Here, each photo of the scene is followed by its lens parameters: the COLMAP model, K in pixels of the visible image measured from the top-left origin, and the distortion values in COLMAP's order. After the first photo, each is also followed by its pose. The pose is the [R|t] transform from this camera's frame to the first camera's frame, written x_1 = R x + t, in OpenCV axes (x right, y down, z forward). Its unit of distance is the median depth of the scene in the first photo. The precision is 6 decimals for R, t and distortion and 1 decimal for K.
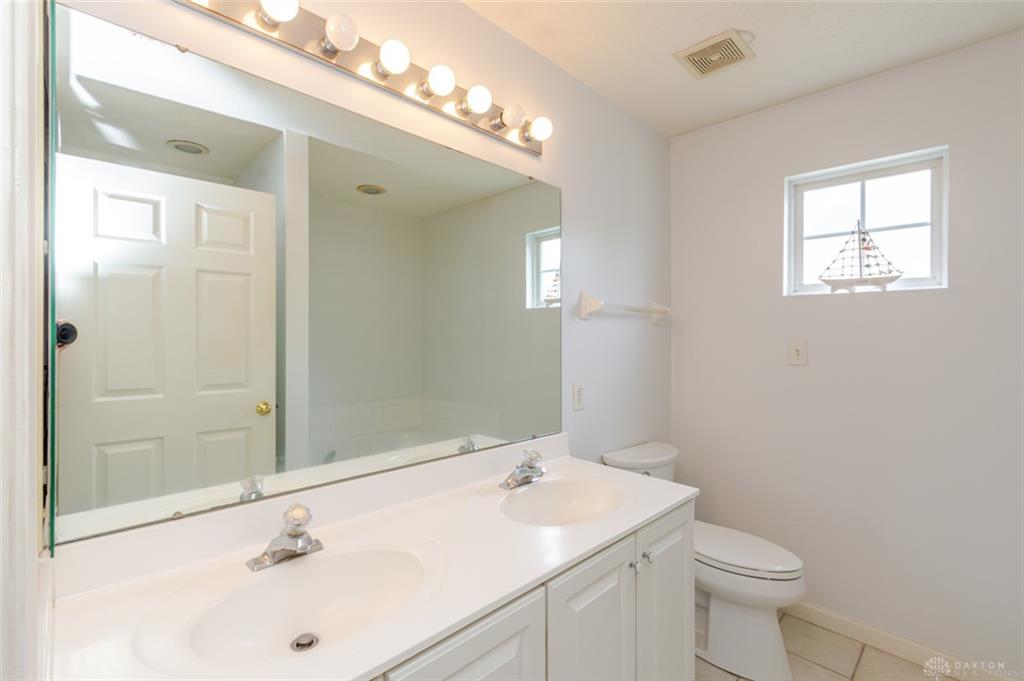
lens RADIAL K [[453.7, 0, 511.0], [0, 453.7, 332.3], [0, 0, 1]] dist [-0.001942, -0.001127]
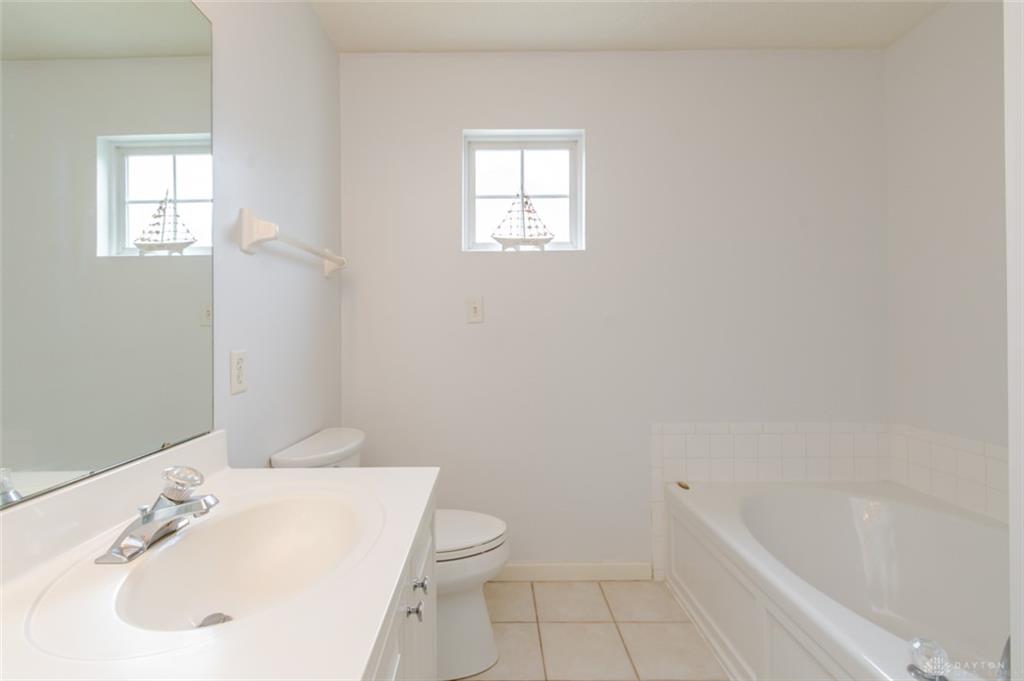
lens RADIAL K [[467.8, 0, 504.5], [0, 467.8, 309.9], [0, 0, 1]] dist [-0.001413, 0.000817]
pose [[0.699614, 0.000660, 0.714520, -0.054306], [0.019784, 0.999598, -0.020294, 0.072047], [-0.714247, 0.028334, 0.699320, 0.262342]]
